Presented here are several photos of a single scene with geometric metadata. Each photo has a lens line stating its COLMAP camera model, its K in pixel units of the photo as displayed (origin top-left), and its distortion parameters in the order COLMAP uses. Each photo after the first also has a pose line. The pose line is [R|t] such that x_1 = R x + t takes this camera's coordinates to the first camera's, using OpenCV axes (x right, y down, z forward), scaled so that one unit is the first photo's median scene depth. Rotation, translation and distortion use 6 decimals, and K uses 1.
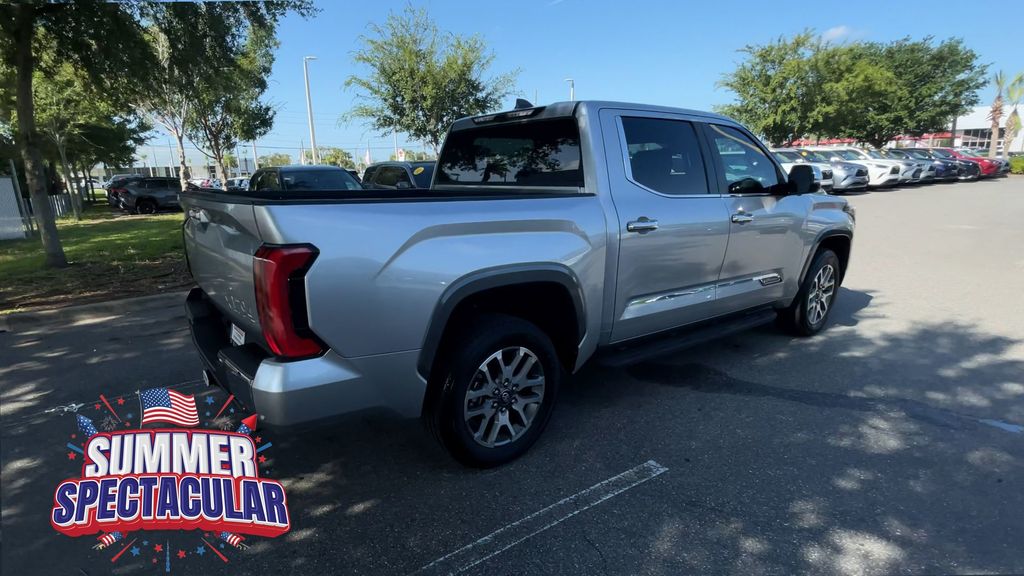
lens RADIAL K [[510.5, 0, 459.9], [0, 510.5, 304.1], [0, 0, 1]] dist [0.031140, -0.029482]
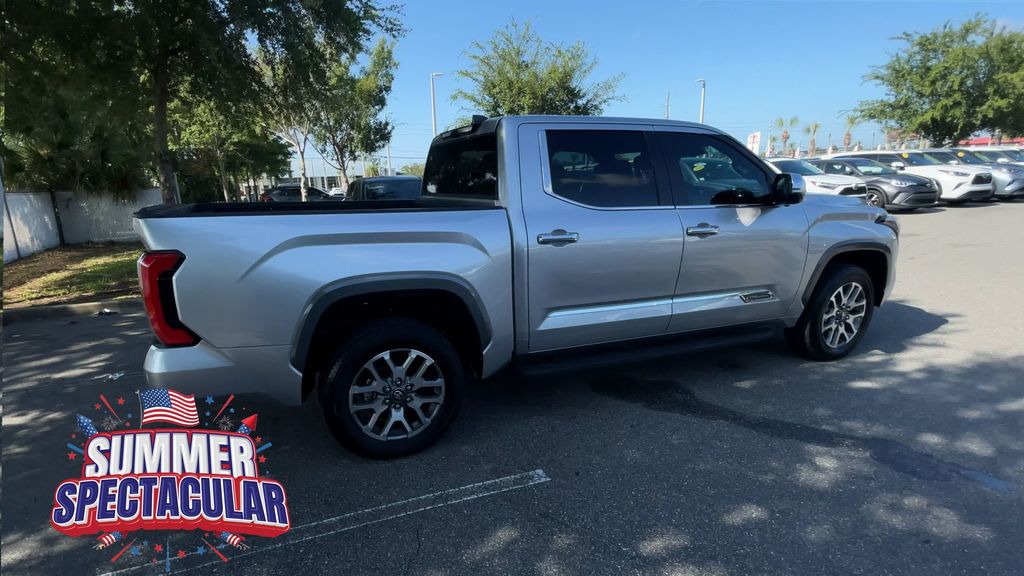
lens RADIAL K [[495.0, 0, 471.3], [0, 495.0, 303.9], [0, 0, 1]] dist [0.031255, -0.029800]
pose [[0.974201, 0.044198, -0.221310, 0.084857], [-0.045059, 0.998984, 0.001162, -0.003446], [0.221137, 0.008840, 0.975203, 0.001884]]
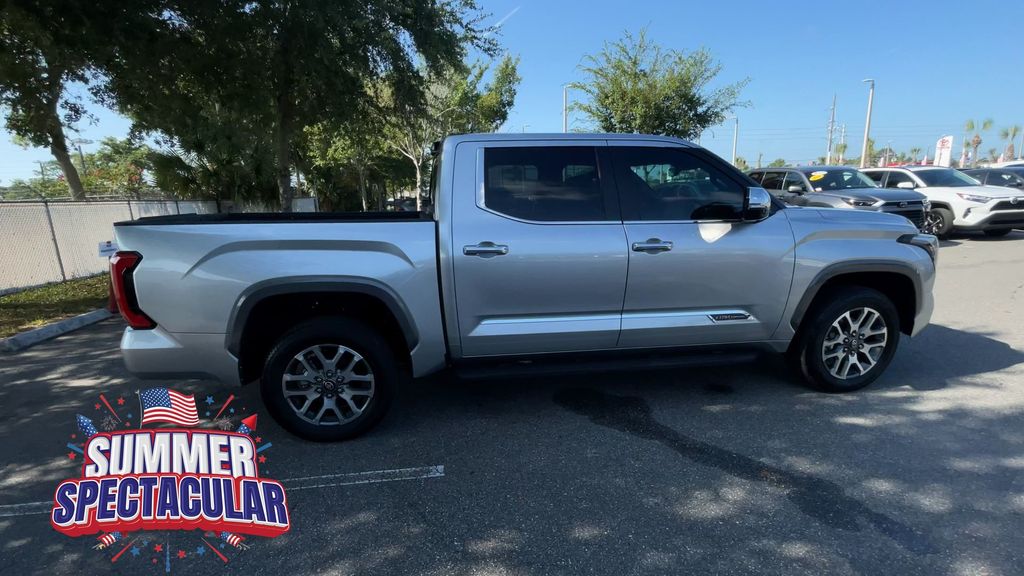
lens RADIAL K [[488.9, 0, 503.9], [0, 488.9, 306.1], [0, 0, 1]] dist [0.030952, -0.030312]
pose [[0.902009, 0.088418, -0.422566, 0.172109], [-0.095488, 0.995421, 0.004453, -0.009255], [0.421024, 0.036334, 0.906321, 0.020218]]
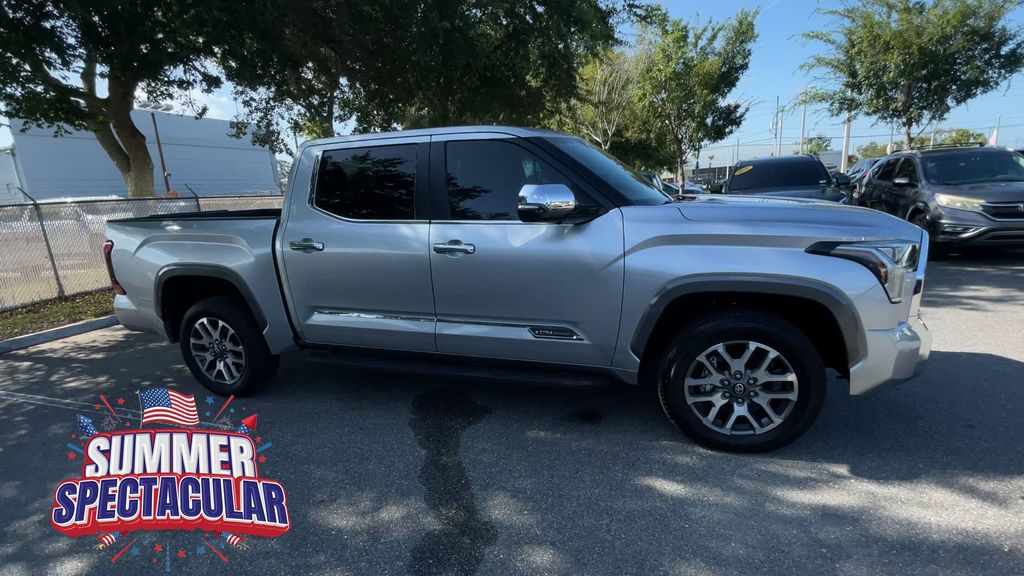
lens RADIAL K [[513.7, 0, 516.6], [0, 513.7, 309.3], [0, 0, 1]] dist [0.027990, -0.032116]
pose [[0.588884, 0.170944, -0.789933, 0.328947], [-0.157371, 0.982922, 0.095390, -0.041101], [0.792749, 0.068140, 0.605728, 0.140092]]
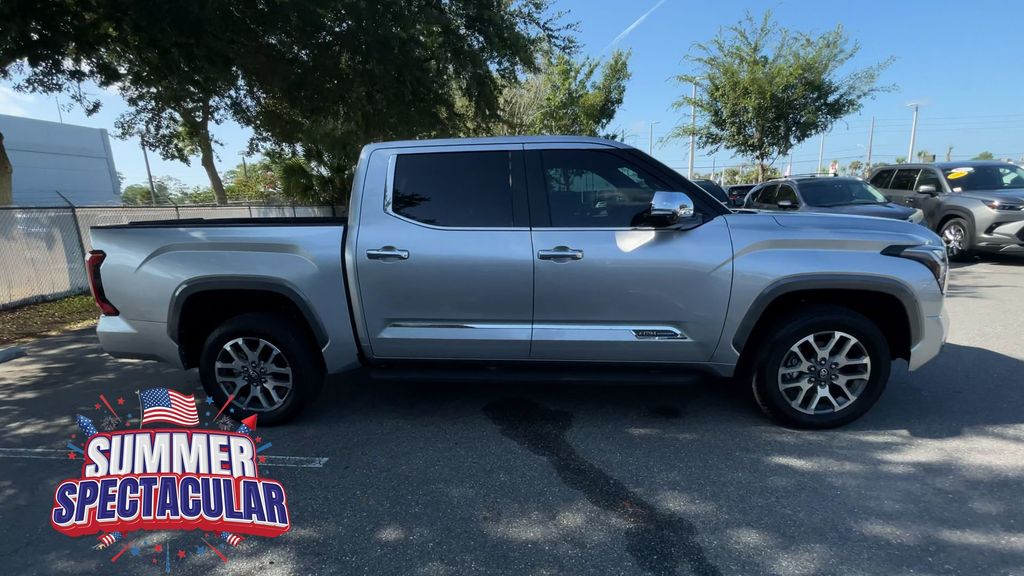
lens RADIAL K [[502.4, 0, 513.5], [0, 502.4, 314.3], [0, 0, 1]] dist [0.024143, -0.026846]
pose [[0.773391, 0.129920, -0.620474, 0.258269], [-0.136998, 0.989898, 0.036511, -0.021234], [0.618949, 0.056766, 0.783377, 0.069042]]
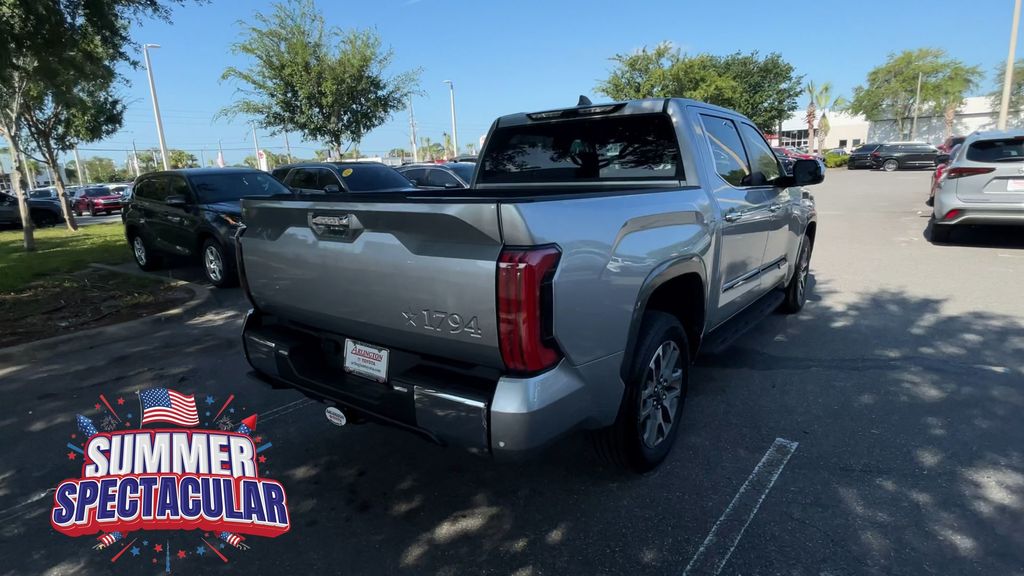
lens RADIAL K [[538.1, 0, 491.4], [0, 538.1, 292.3], [0, 0, 1]] dist [0.043214, -0.041676]
pose [[0.958195, -0.075653, 0.275934, -0.090015], [0.086221, 0.995927, -0.026355, -0.002198], [-0.272816, 0.049045, 0.960815, 0.015611]]
